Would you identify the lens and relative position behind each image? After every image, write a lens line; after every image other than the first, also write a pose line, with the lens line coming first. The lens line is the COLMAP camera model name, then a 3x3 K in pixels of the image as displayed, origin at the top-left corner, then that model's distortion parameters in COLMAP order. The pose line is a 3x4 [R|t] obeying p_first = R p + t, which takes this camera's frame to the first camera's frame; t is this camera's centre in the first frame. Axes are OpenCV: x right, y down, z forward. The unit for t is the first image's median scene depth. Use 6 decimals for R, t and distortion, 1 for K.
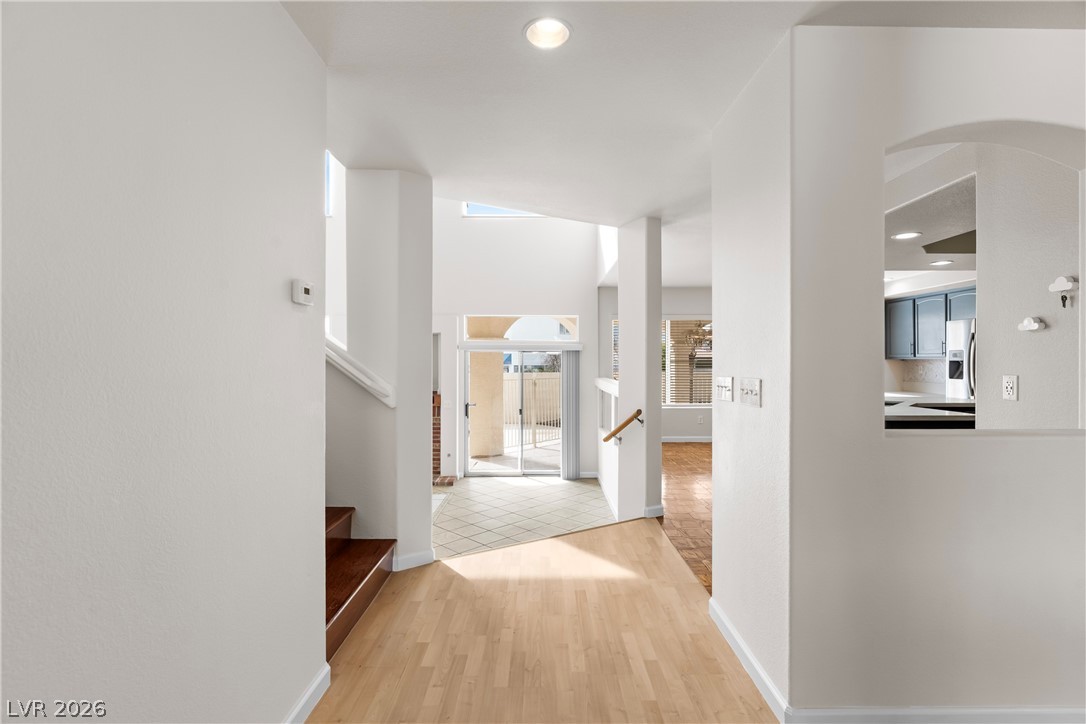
lens RADIAL K [[516.4, 0, 546.1], [0, 516.4, 362.0], [0, 0, 1]] dist [0.002686, -0.000118]
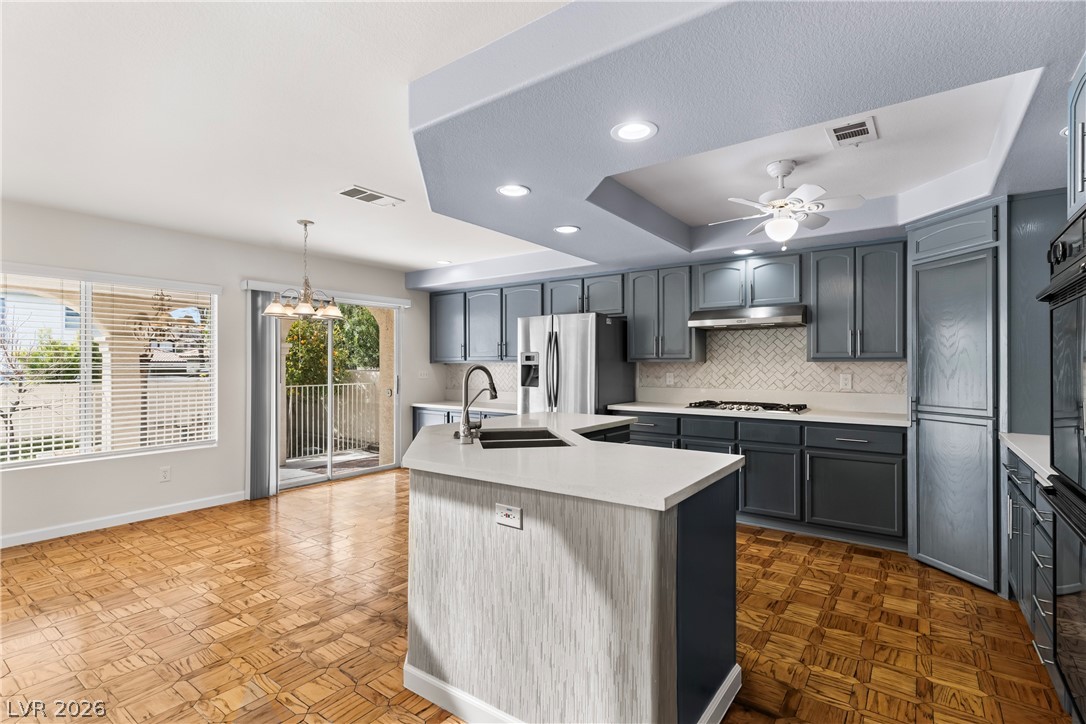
lens RADIAL K [[516.4, 0, 546.1], [0, 516.4, 362.0], [0, 0, 1]] dist [0.002686, -0.000118]
pose [[0.594722, 0.005187, 0.803915, 0.109756], [0.001119, 0.999973, -0.007279, -0.000985], [-0.803931, 0.005229, 0.594700, 0.388851]]
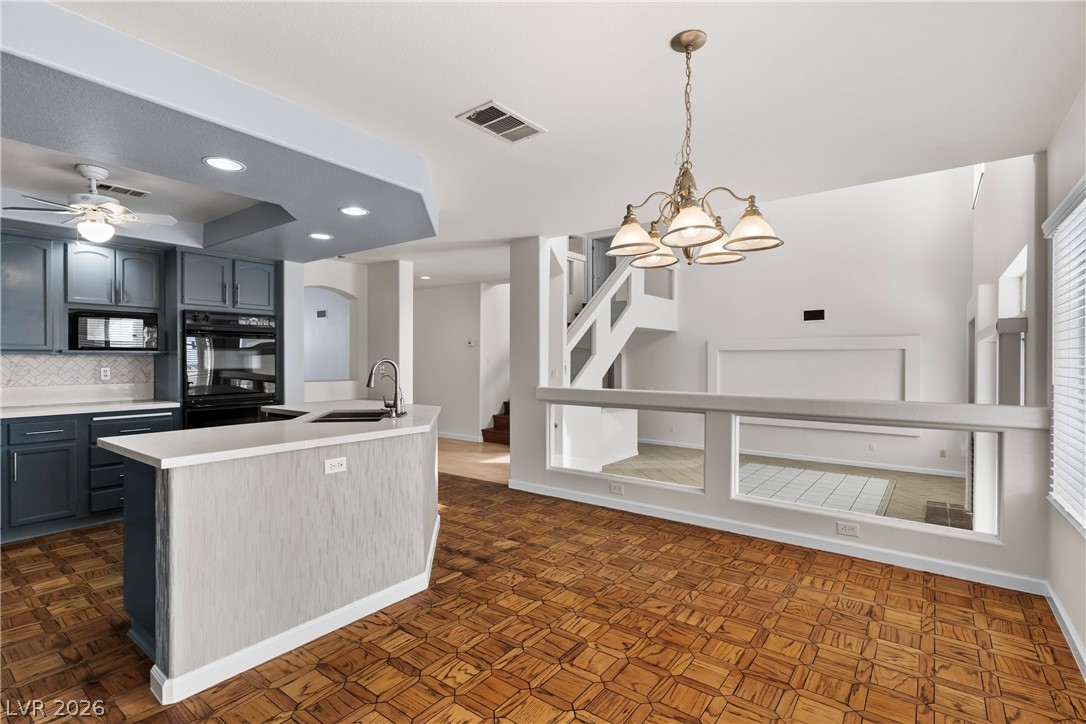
lens RADIAL K [[516.4, 0, 546.1], [0, 516.4, 362.0], [0, 0, 1]] dist [0.002686, -0.000118]
pose [[-0.608942, 0.002983, -0.793209, 0.638918], [-0.002826, 0.999978, 0.005930, -0.001686], [0.793210, 0.005852, -0.608920, 1.020902]]
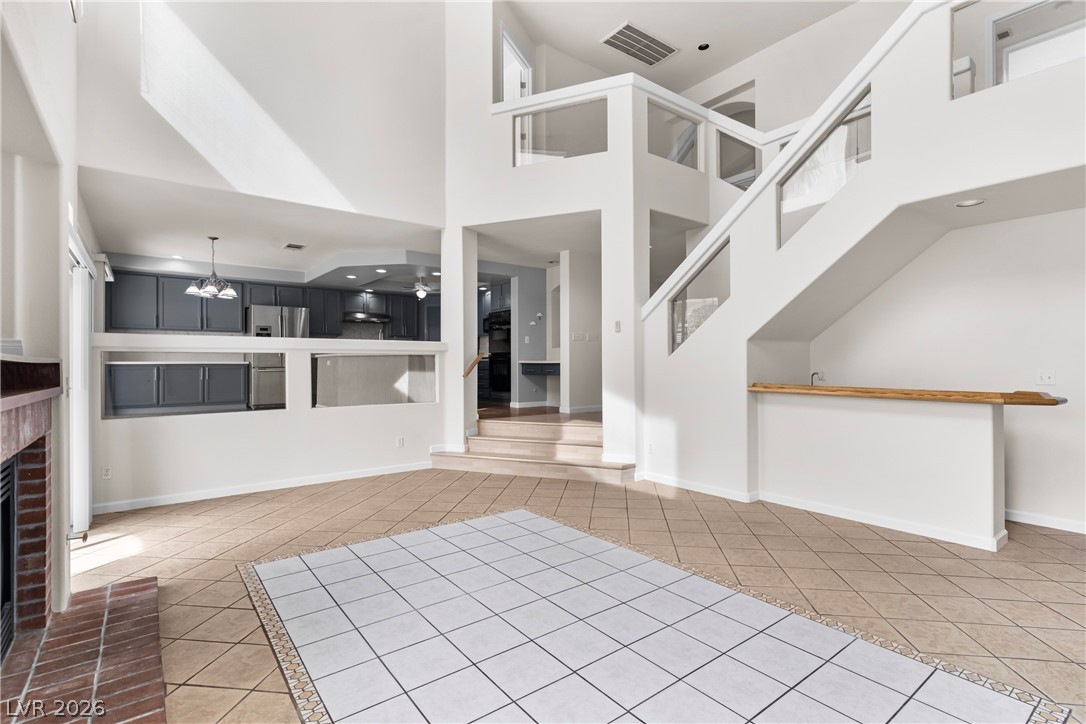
lens RADIAL K [[516.4, 0, 546.1], [0, 516.4, 362.0], [0, 0, 1]] dist [0.002686, -0.000118]
pose [[-0.603701, 0.007737, 0.797173, -0.679042], [0.006268, 0.999968, -0.004958, 0.072899], [-0.797186, 0.002003, -0.603730, 1.005178]]
